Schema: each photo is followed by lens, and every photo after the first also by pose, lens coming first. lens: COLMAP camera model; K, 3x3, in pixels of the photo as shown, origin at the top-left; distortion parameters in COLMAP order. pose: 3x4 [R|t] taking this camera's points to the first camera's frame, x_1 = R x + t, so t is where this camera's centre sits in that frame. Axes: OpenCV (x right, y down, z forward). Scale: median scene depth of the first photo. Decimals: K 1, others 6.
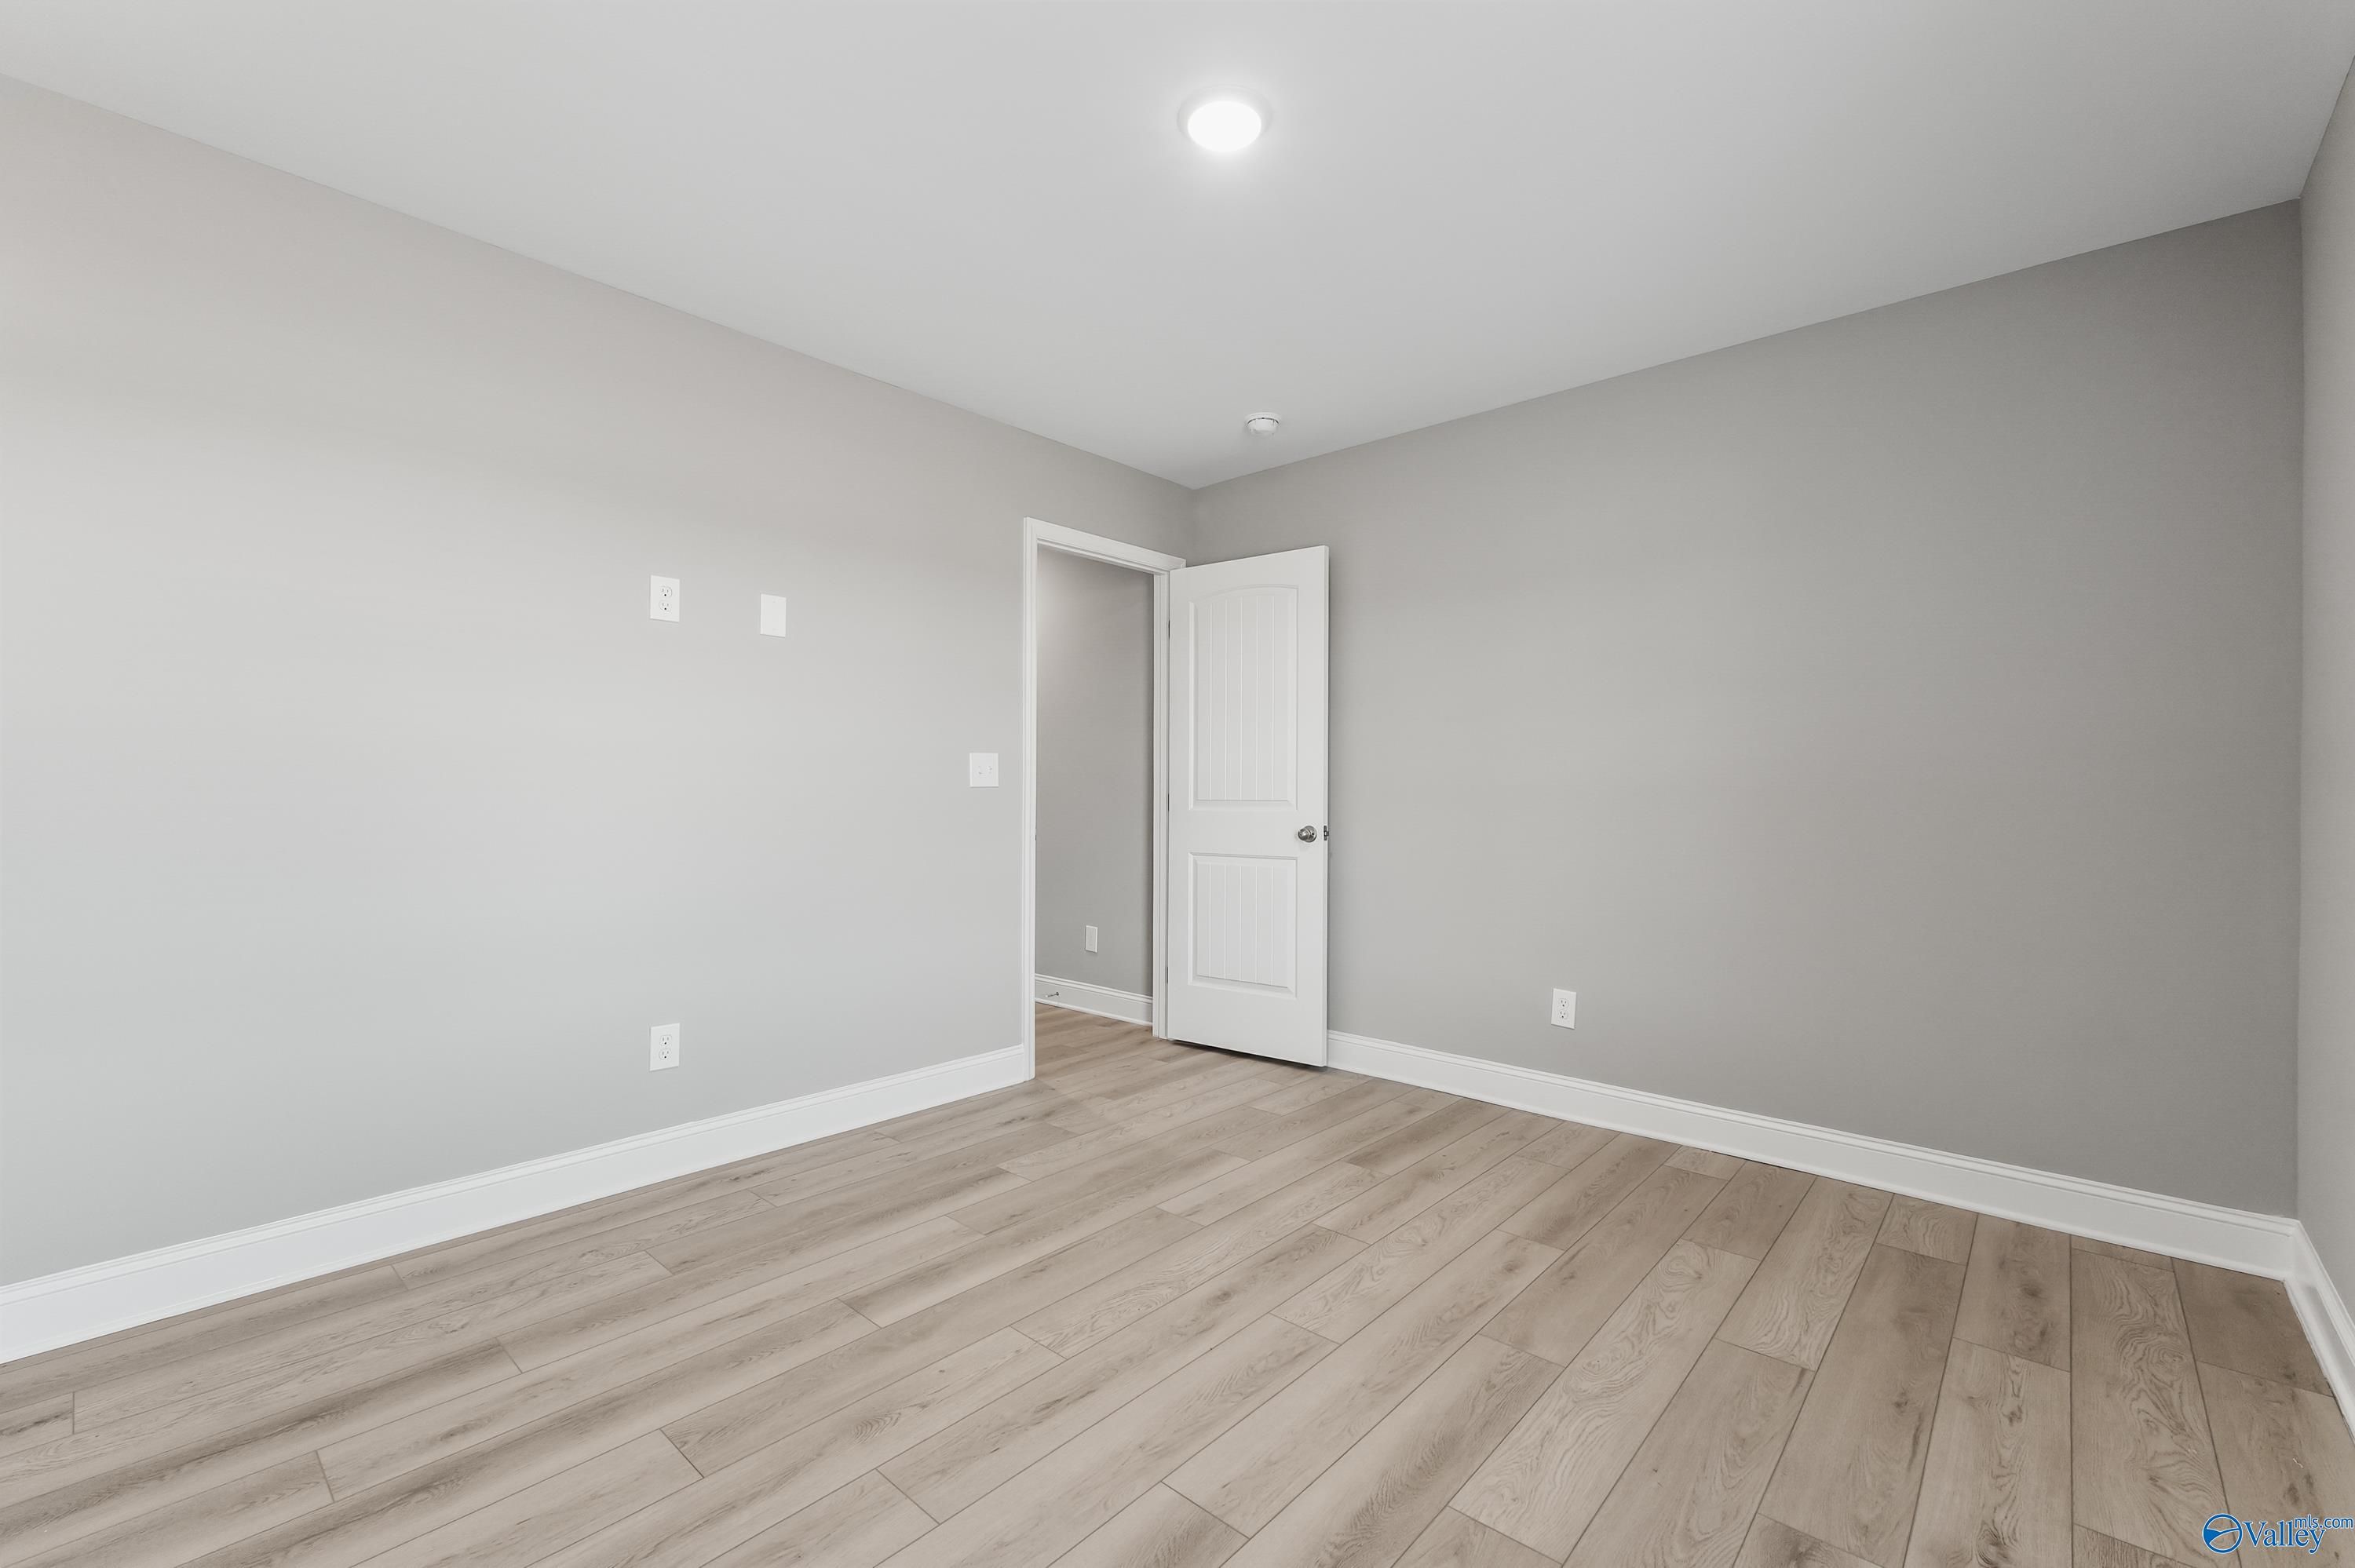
lens RADIAL K [[992.3, 0, 1187.4], [0, 992.3, 782.7], [0, 0, 1]] dist [-0.001815, -0.000992]
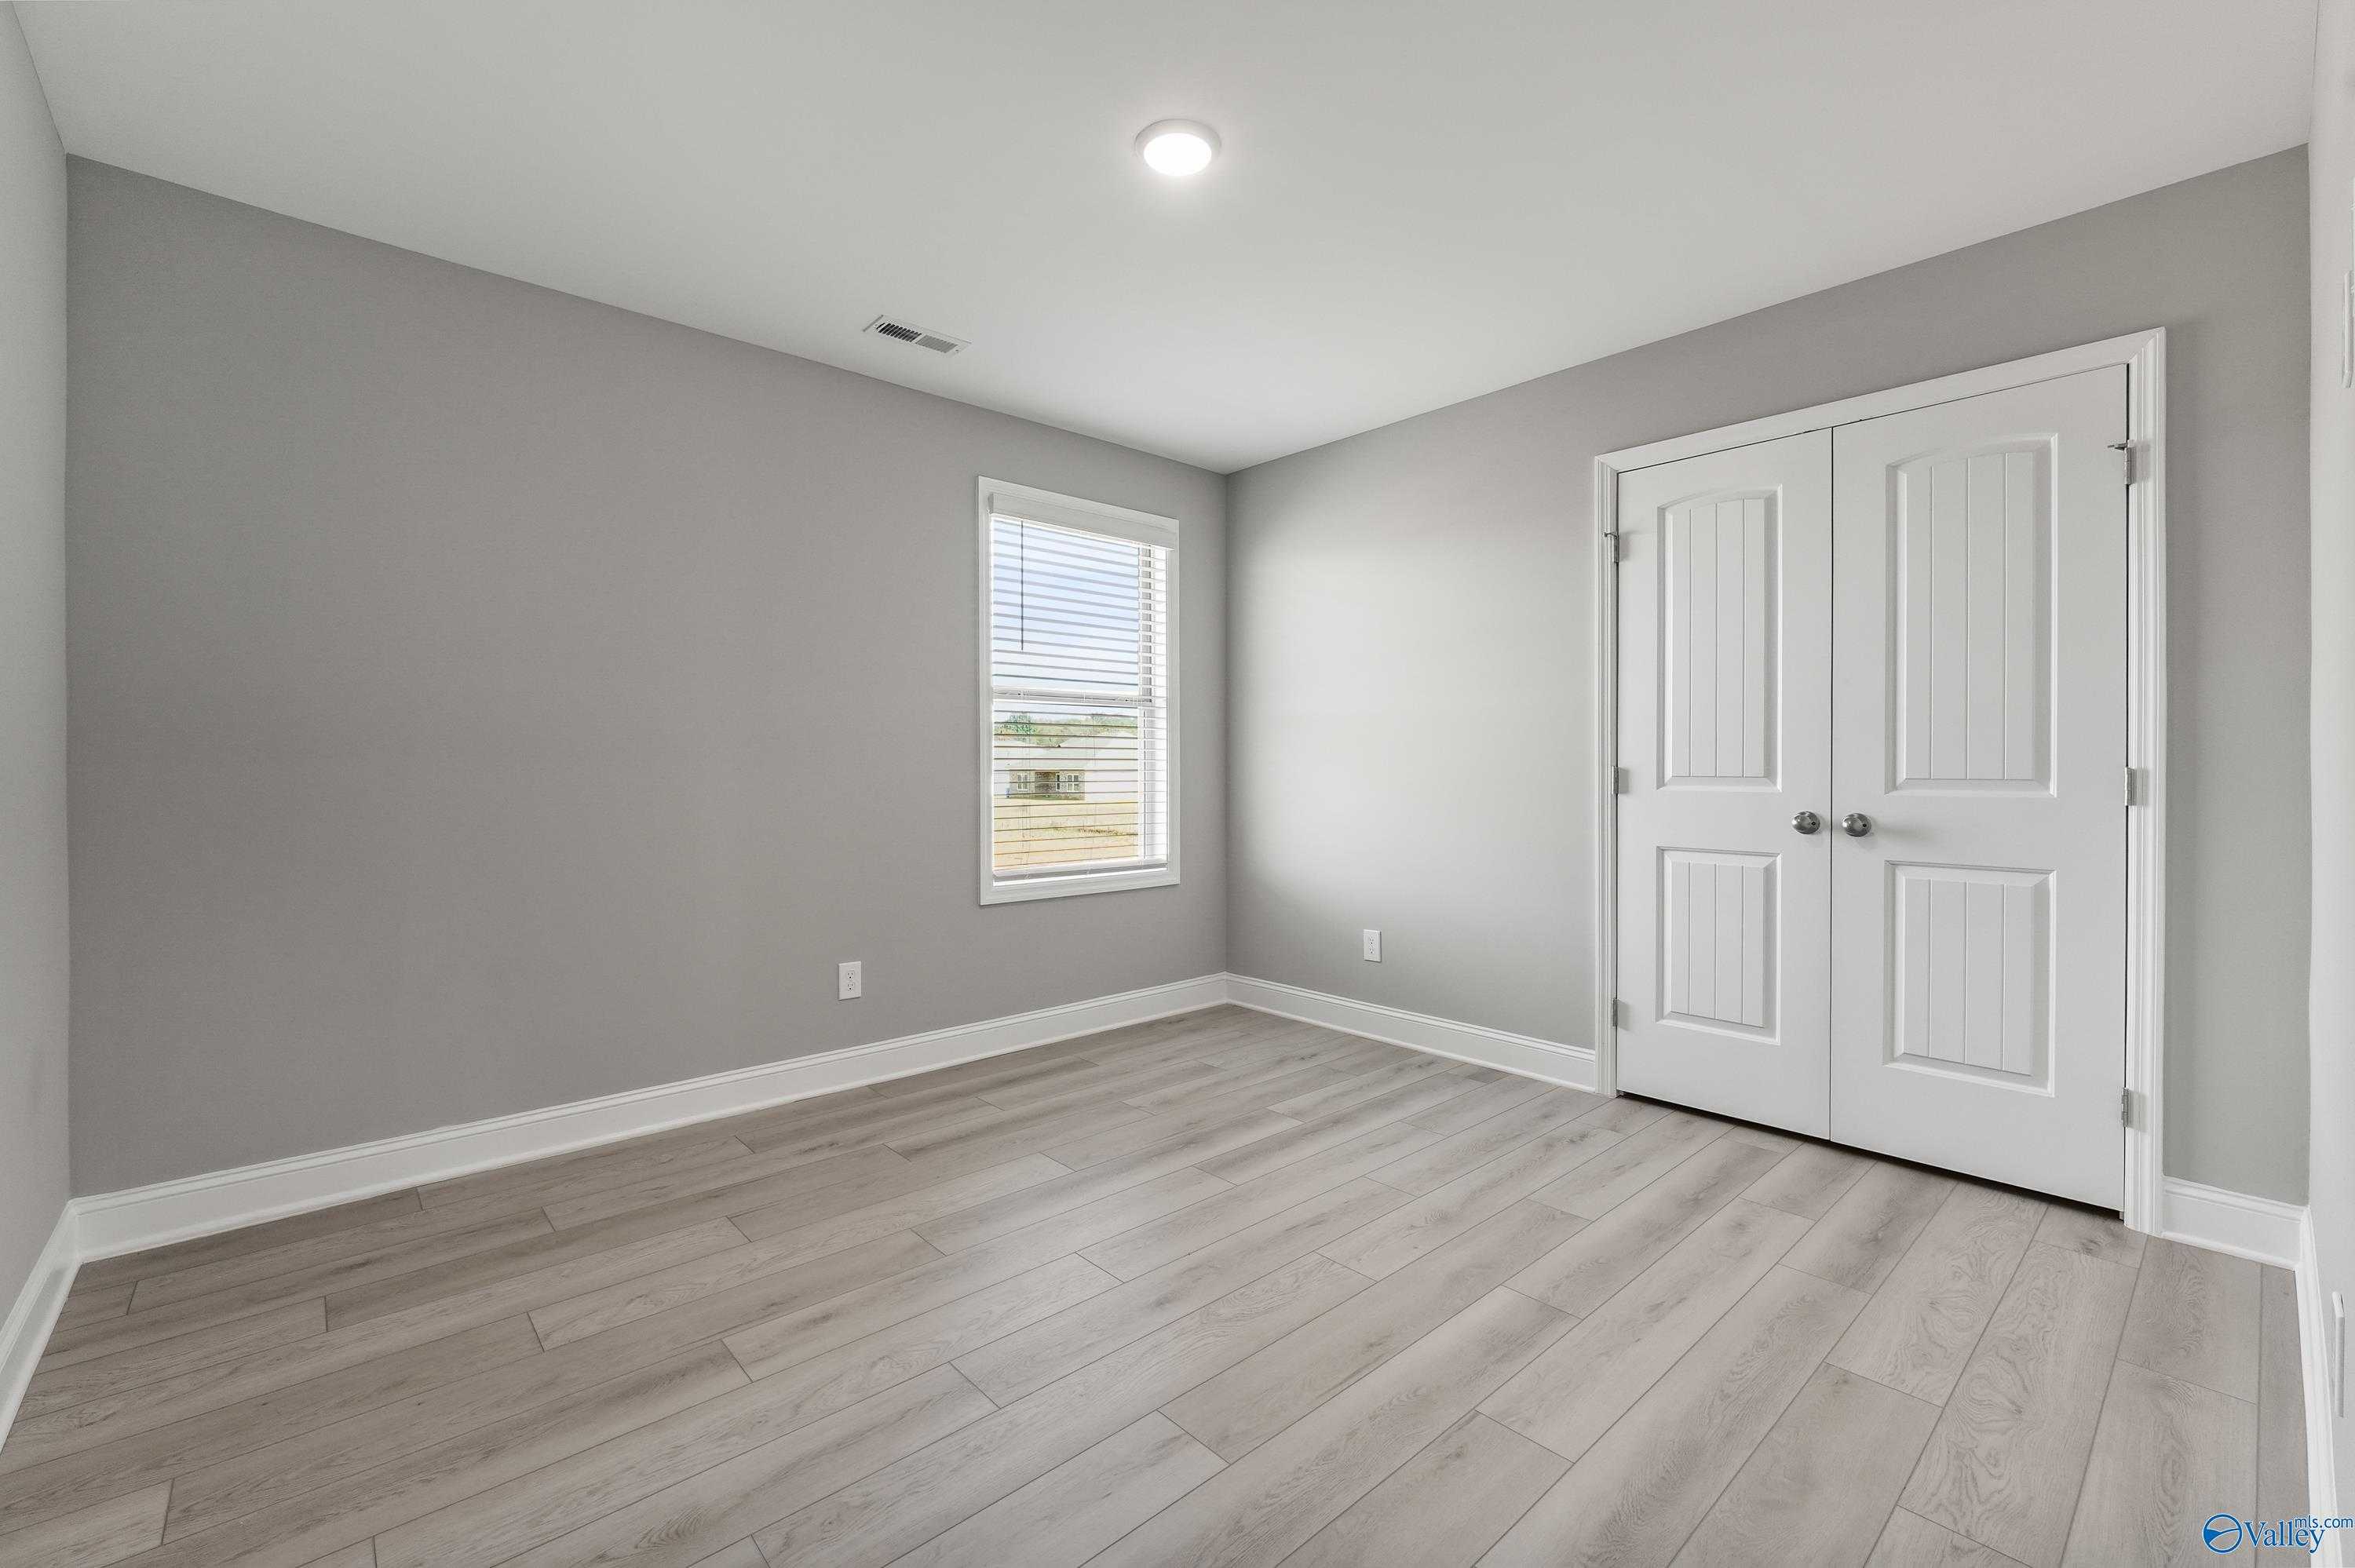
lens RADIAL K [[992.3, 0, 1183.4], [0, 992.3, 775.7], [0, 0, 1]] dist [-0.001815, -0.000992]
pose [[-0.993856, -0.004479, 0.110588, -0.085276], [-0.004449, 0.999990, 0.000512, 0.016563], [-0.110590, 0.000016, -0.993866, 1.945324]]
